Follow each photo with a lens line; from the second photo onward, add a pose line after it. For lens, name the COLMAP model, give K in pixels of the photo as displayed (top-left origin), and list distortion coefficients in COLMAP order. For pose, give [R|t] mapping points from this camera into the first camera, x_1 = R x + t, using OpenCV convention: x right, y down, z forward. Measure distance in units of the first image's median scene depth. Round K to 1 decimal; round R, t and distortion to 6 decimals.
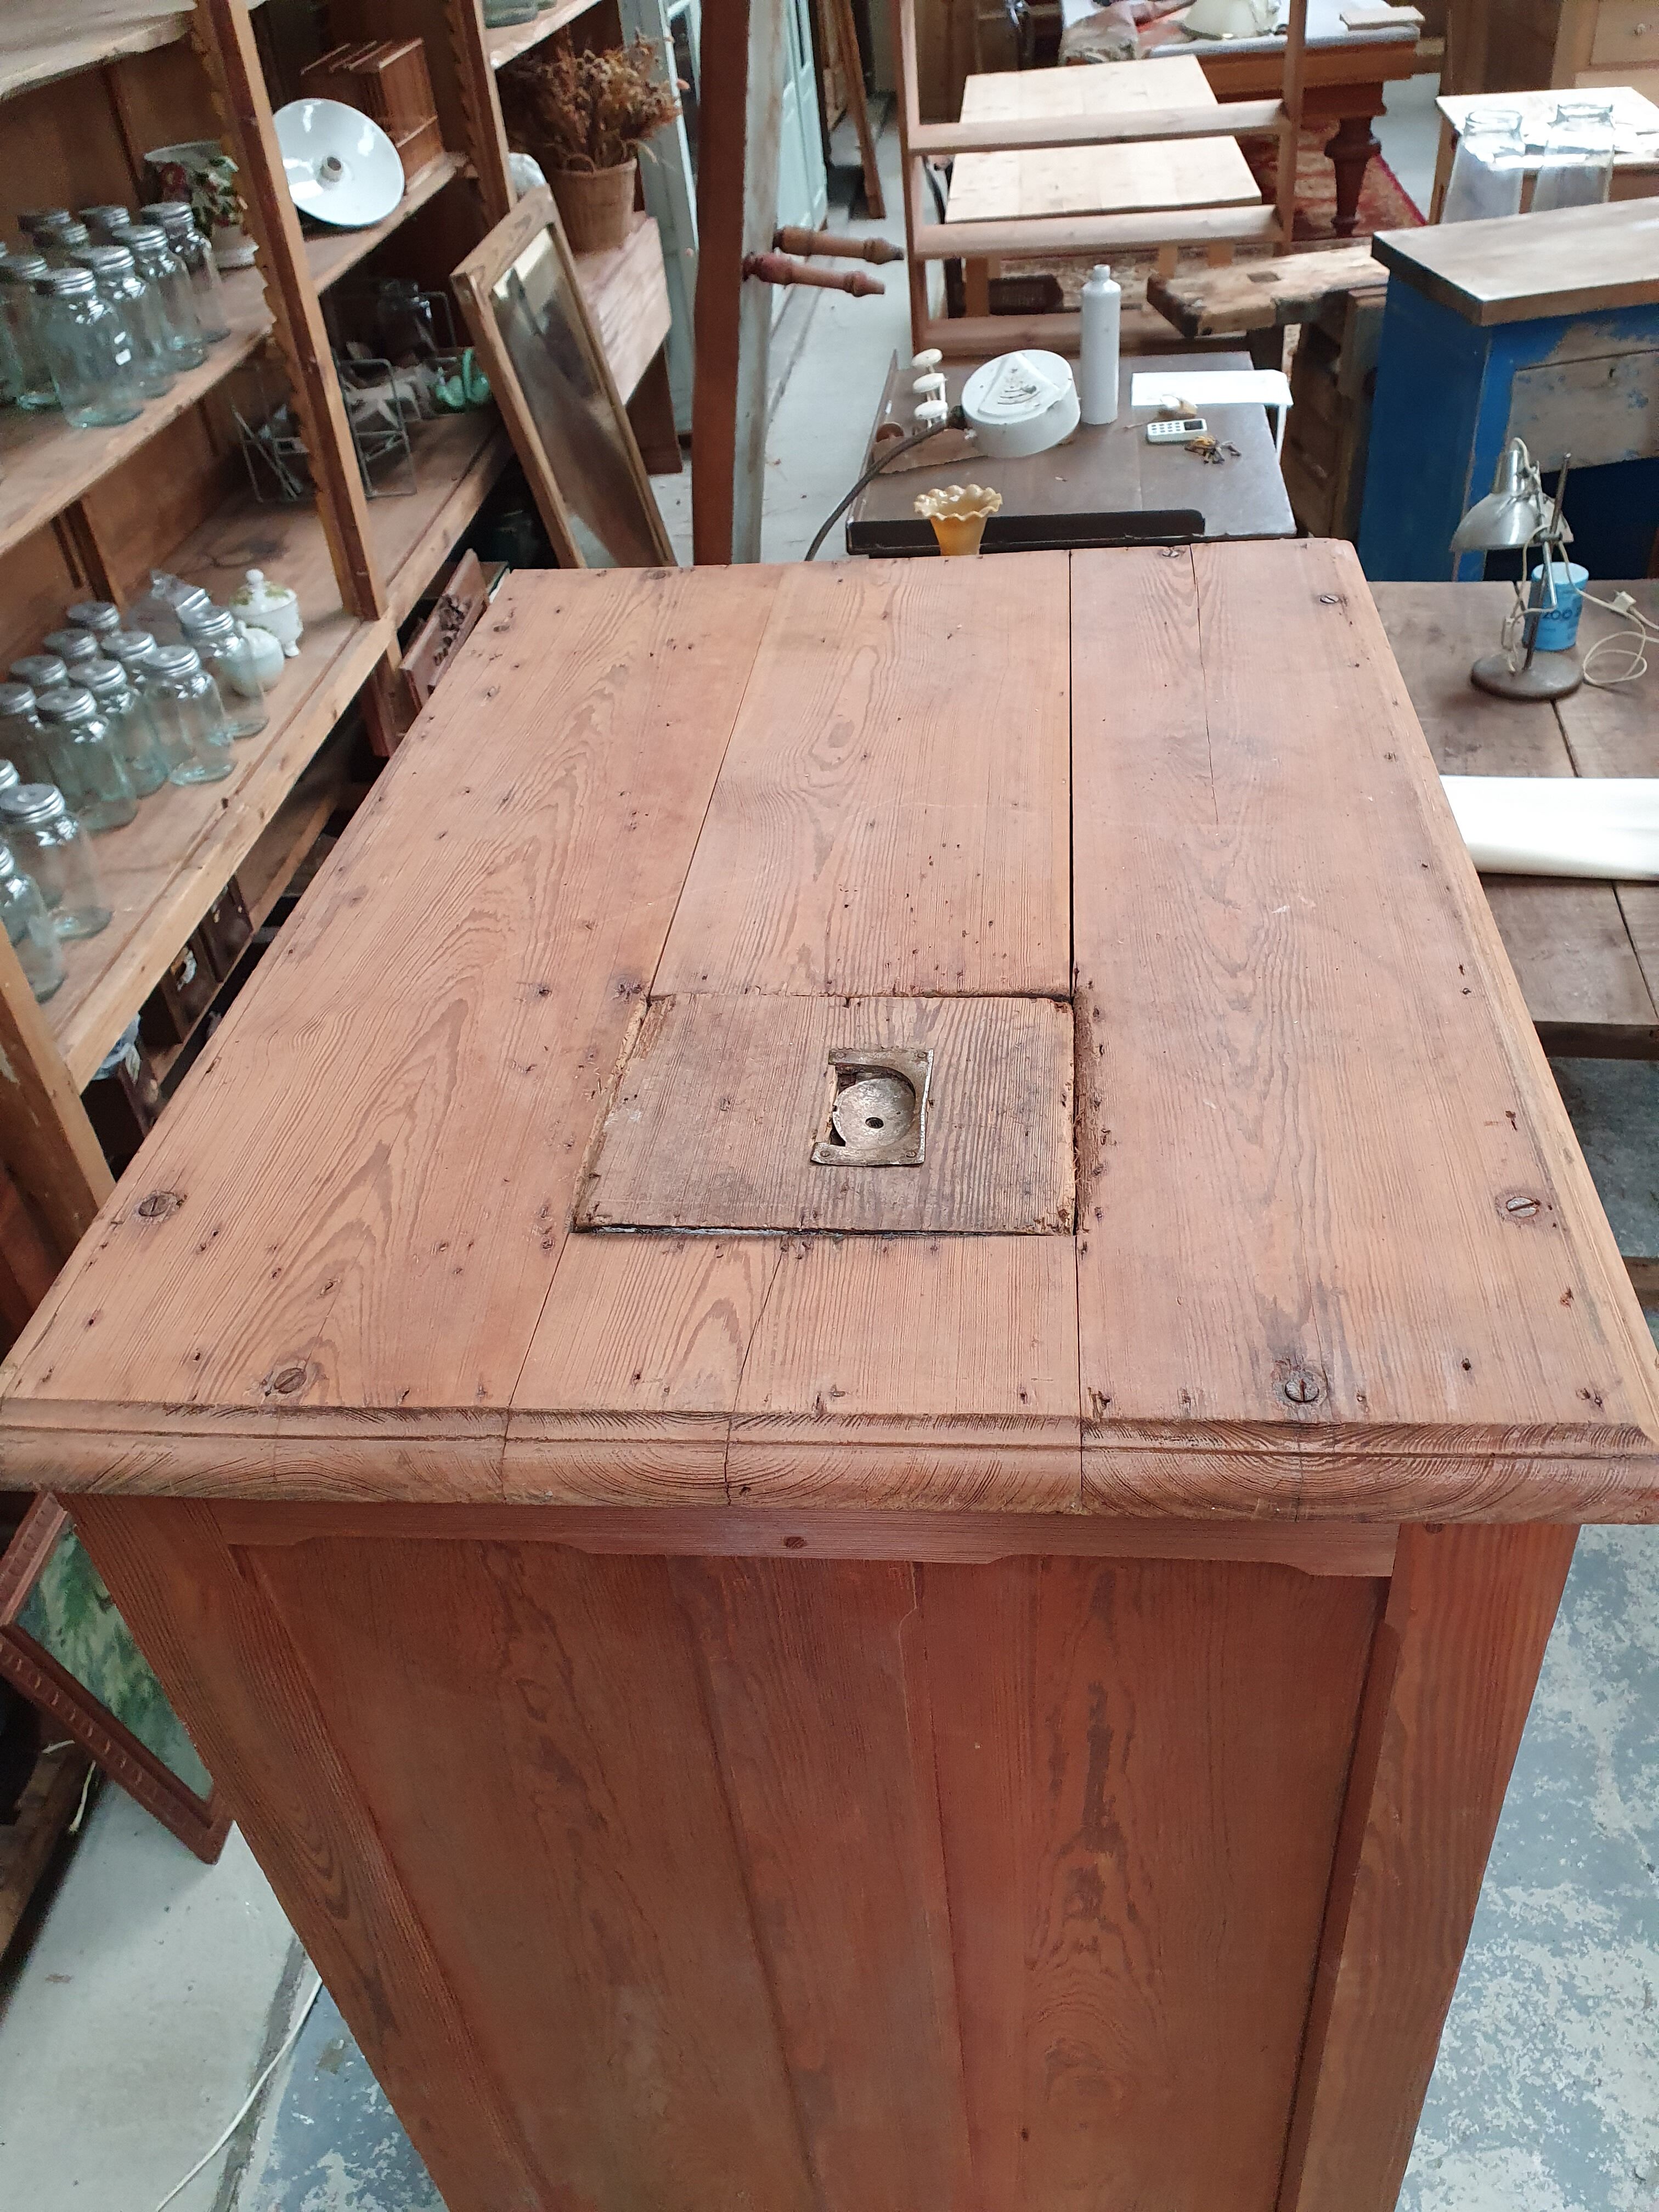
lens RADIAL K [[1694.8, 0, 829.7], [0, 1694.8, 1274.6], [0, 0, 1]] dist [0.166321, -0.234245]
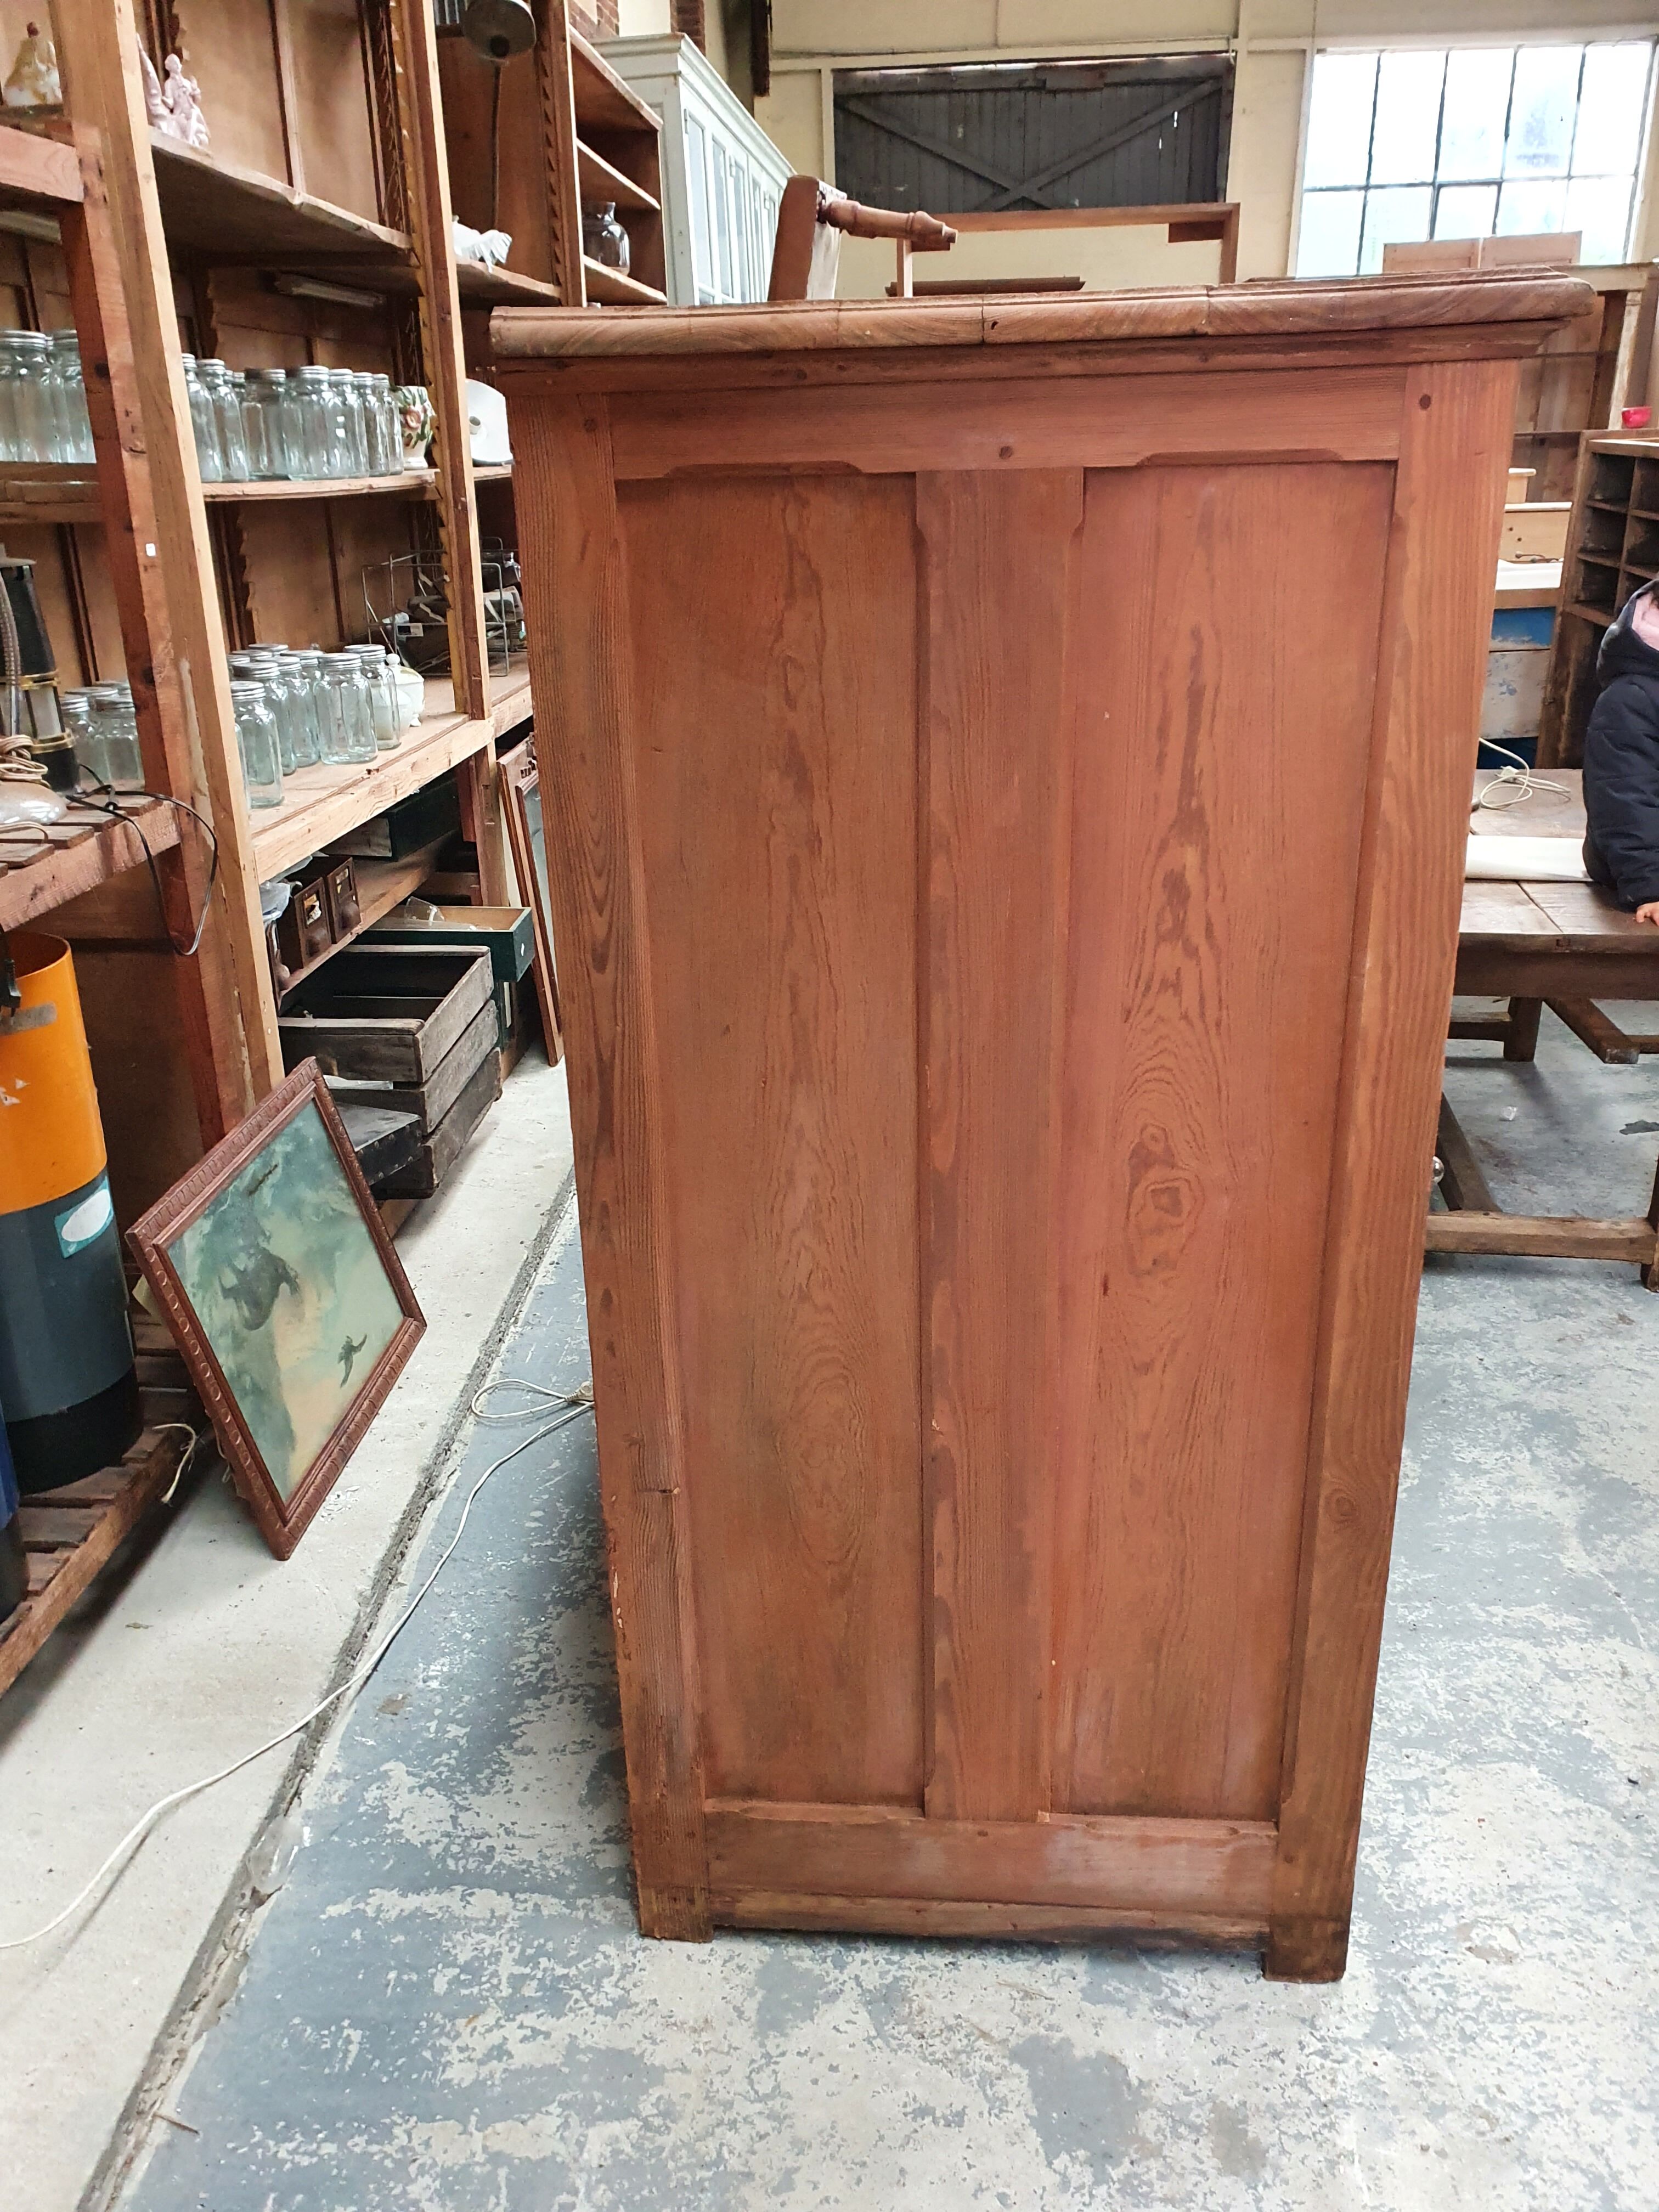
lens RADIAL K [[1680.2, 0, 829.5], [0, 1680.2, 1106.0], [0, 0, 1]] dist [0.041310, -0.051957]
pose [[0.998608, 0.048653, 0.020383, -0.065674], [-0.040703, 0.956485, -0.288928, 0.420919], [-0.033553, 0.287696, 0.957134, -0.096160]]
